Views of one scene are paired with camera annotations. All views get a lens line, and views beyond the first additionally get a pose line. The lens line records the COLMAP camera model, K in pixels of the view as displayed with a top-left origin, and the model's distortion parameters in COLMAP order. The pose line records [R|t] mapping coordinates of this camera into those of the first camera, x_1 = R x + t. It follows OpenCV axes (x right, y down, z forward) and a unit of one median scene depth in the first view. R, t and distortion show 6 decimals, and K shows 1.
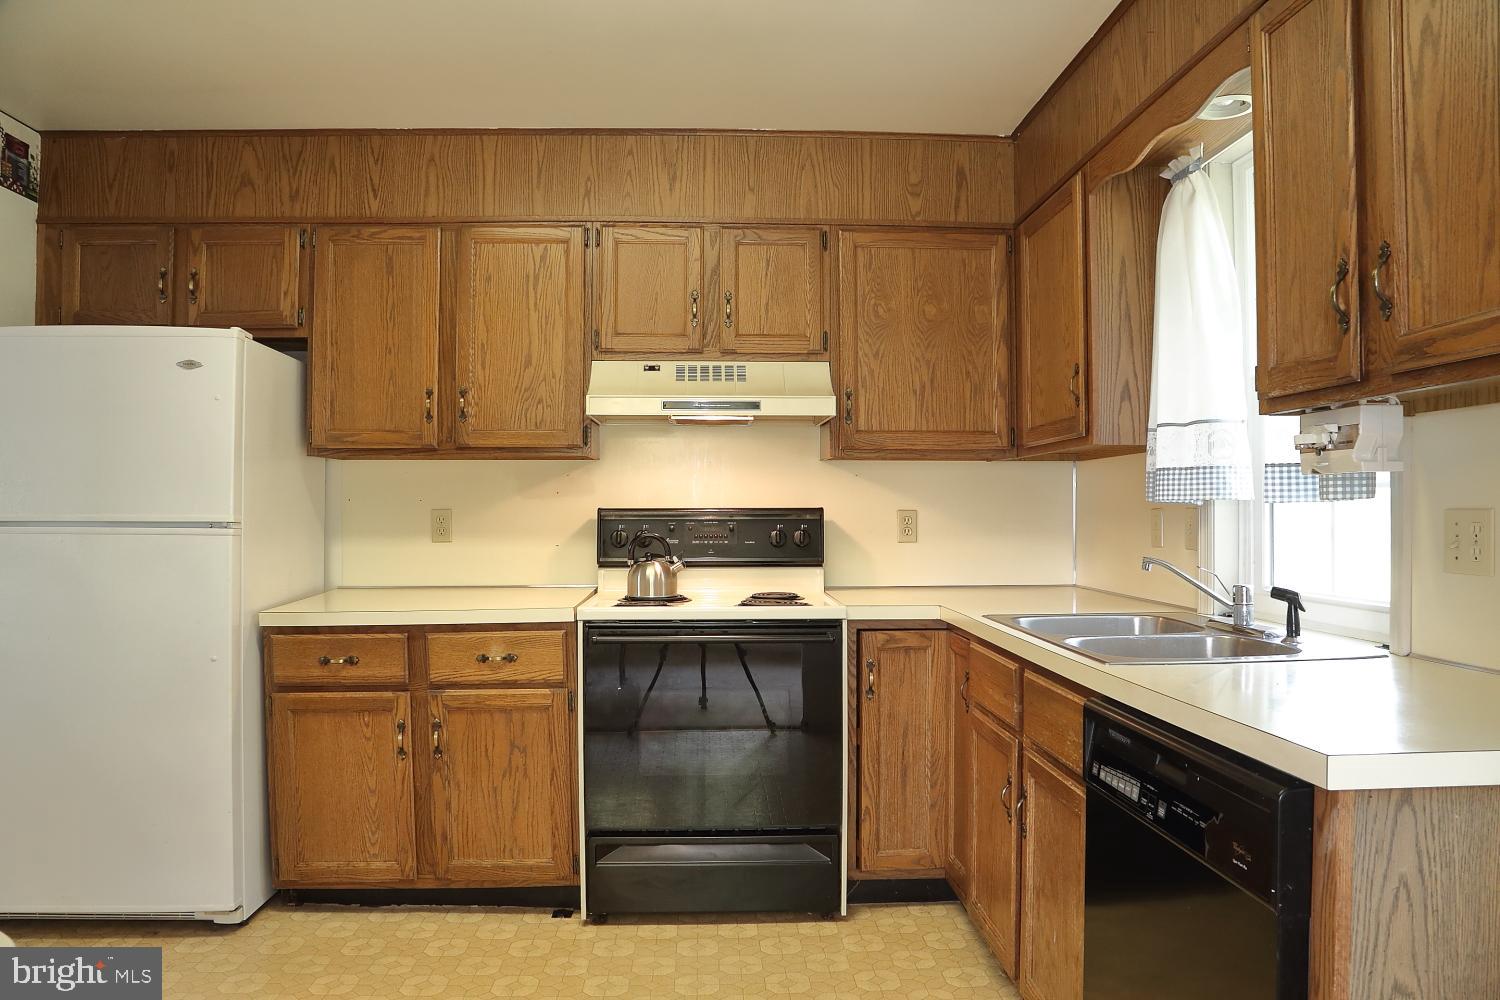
lens RADIAL K [[1025.5, 0, 743.1], [0, 1025.5, 506.0], [0, 0, 1]] dist [-0.123679, 0.069038]
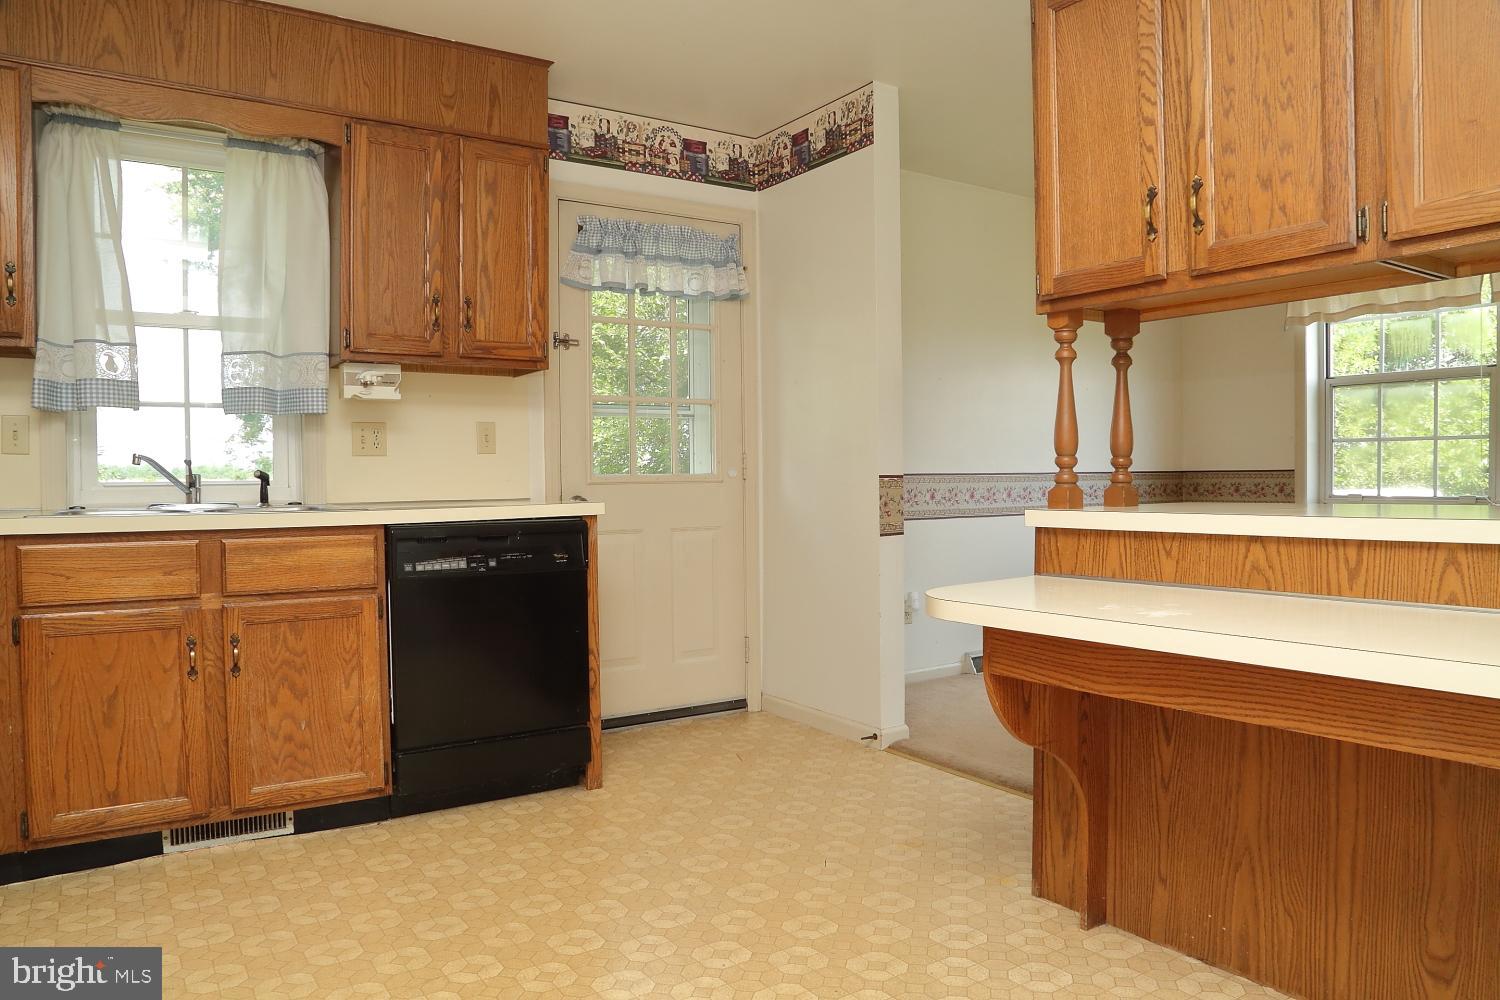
lens RADIAL K [[1025.5, 0, 743.1], [0, 1025.5, 506.0], [0, 0, 1]] dist [-0.123679, 0.069038]
pose [[-0.518365, -0.020486, 0.854914, -0.732158], [0.004224, 0.999639, 0.026515, 0.064557], [-0.855149, 0.017355, -0.518092, 0.752281]]
